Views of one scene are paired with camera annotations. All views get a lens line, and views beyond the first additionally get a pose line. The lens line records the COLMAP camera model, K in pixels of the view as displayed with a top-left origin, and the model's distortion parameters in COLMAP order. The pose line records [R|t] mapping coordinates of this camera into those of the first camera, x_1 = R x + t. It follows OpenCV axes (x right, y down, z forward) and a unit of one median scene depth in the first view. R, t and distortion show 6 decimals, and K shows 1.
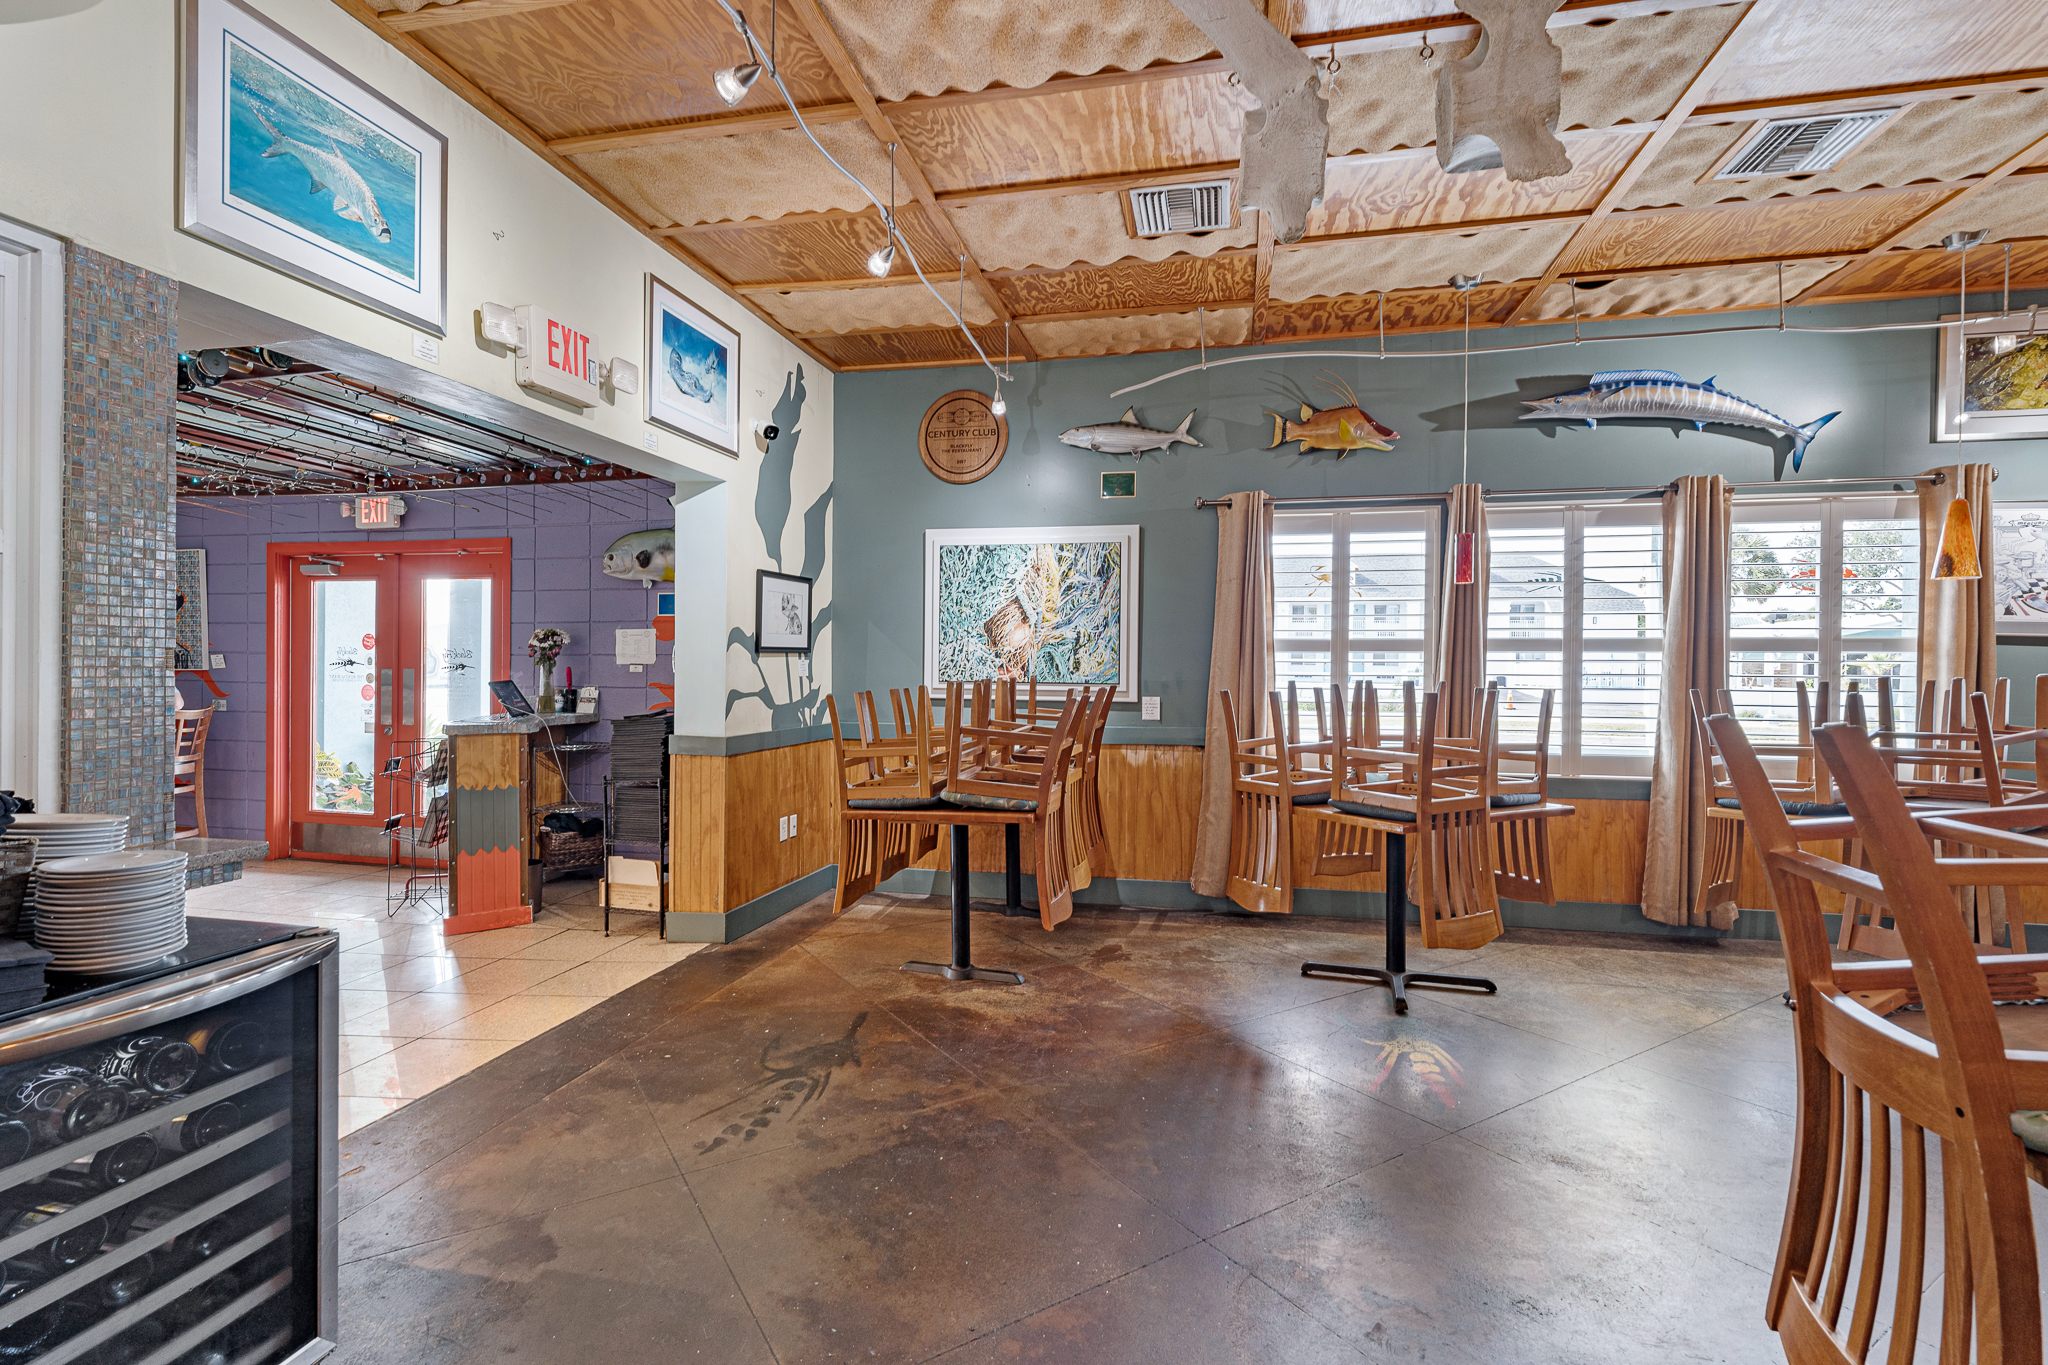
lens RADIAL K [[948.2, 0, 1024.5], [0, 948.2, 675.2], [0, 0, 1]] dist [-0.001425, -0.000202]
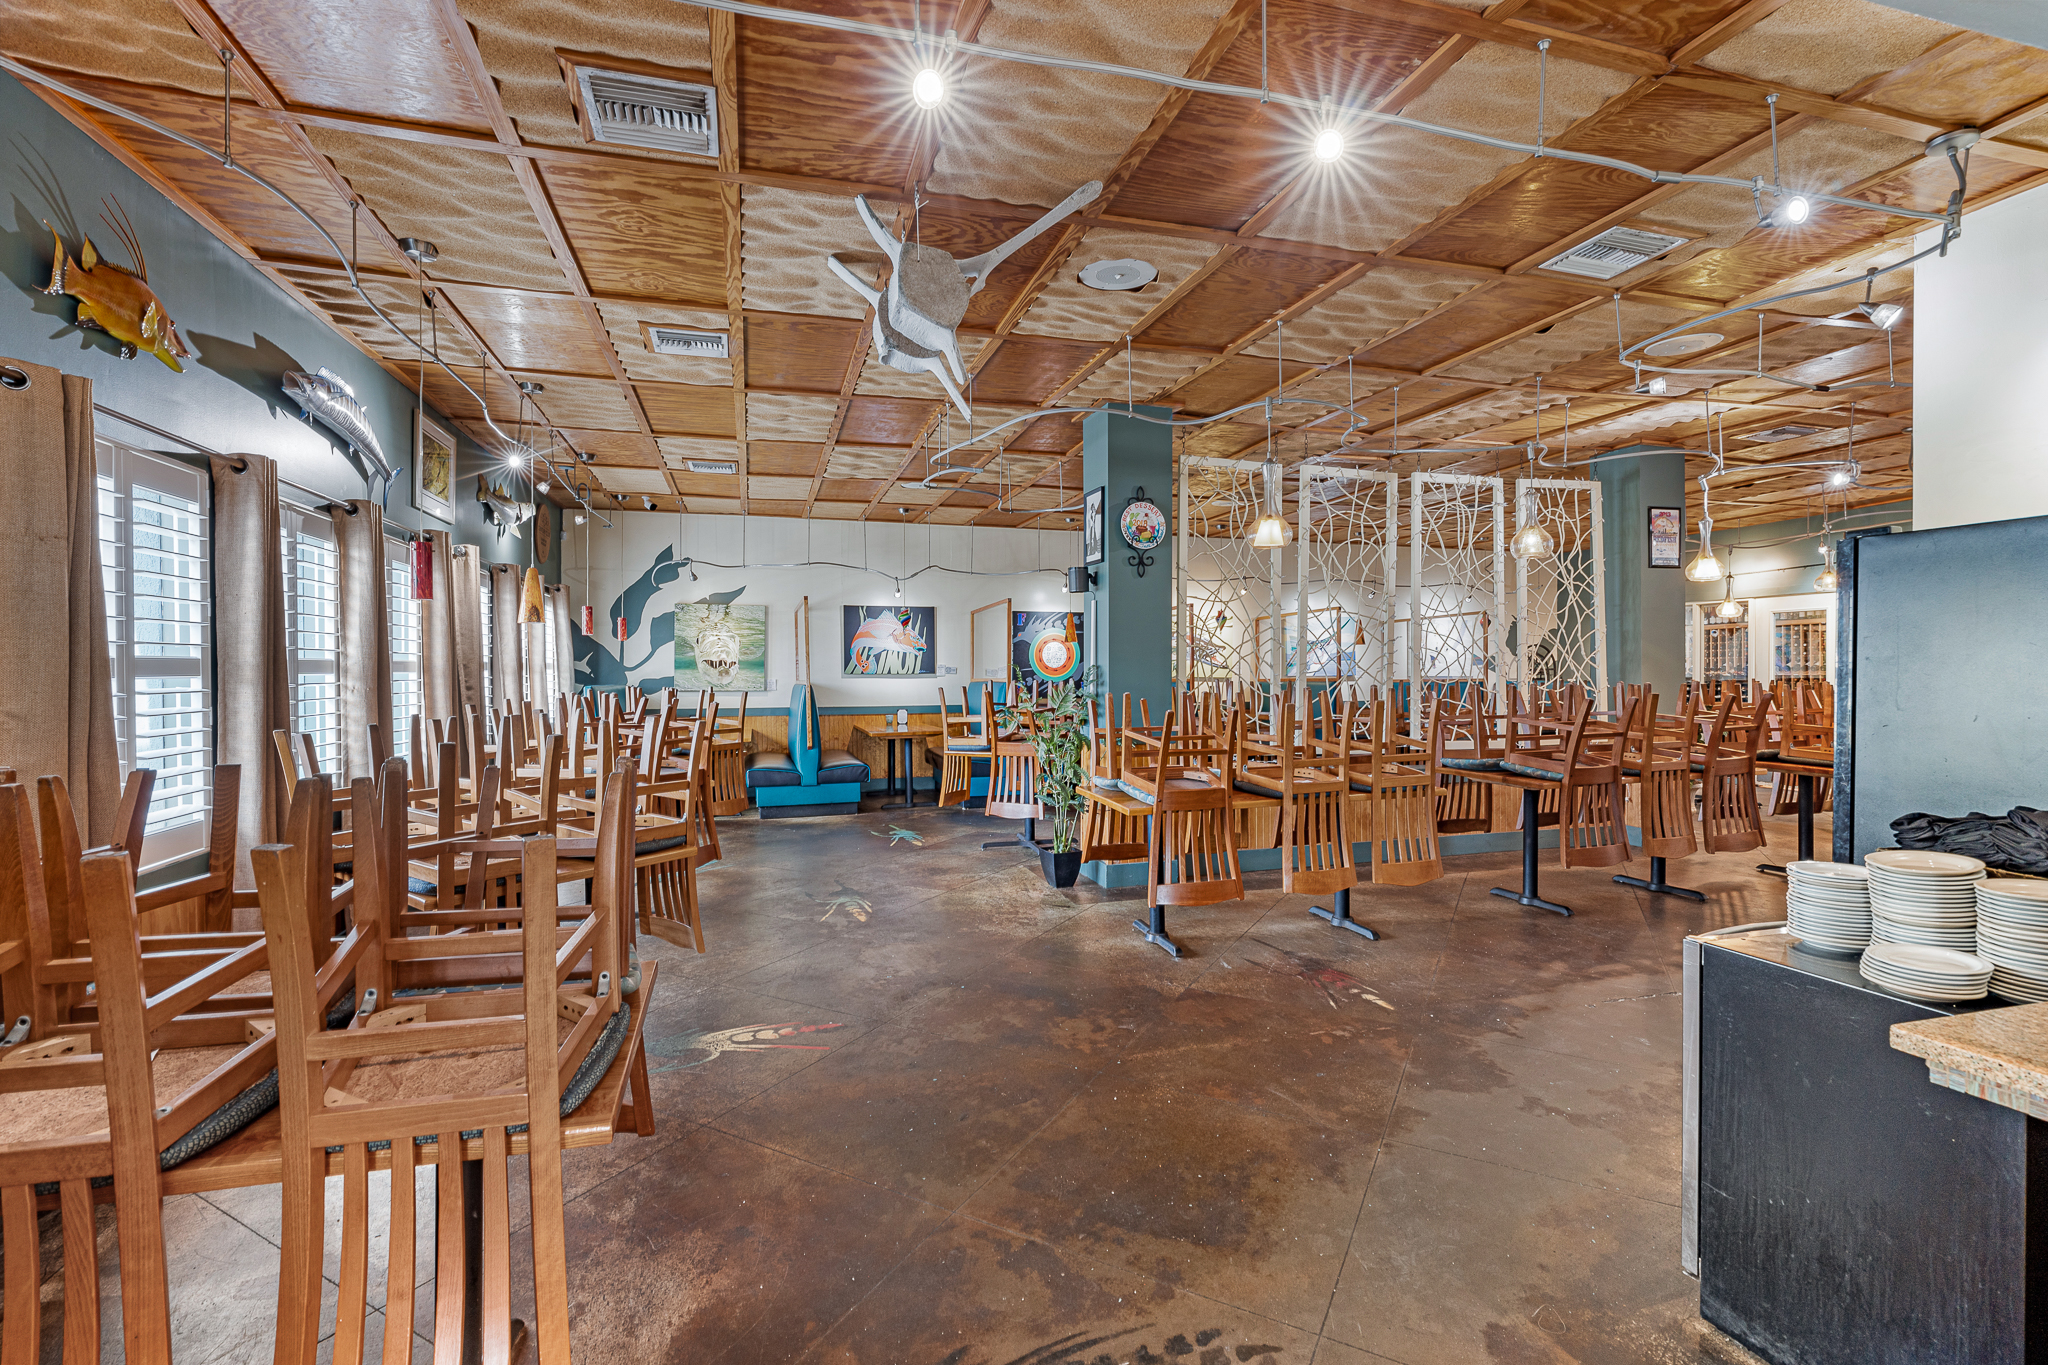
lens RADIAL K [[924.9, 0, 1019.1], [0, 924.9, 662.7], [0, 0, 1]] dist [-0.001723, -0.000059]
pose [[-0.476932, -0.002392, 0.878937, -0.809045], [0.002133, 0.999990, 0.003879, -0.061628], [-0.878937, 0.003724, -0.476923, 1.378043]]
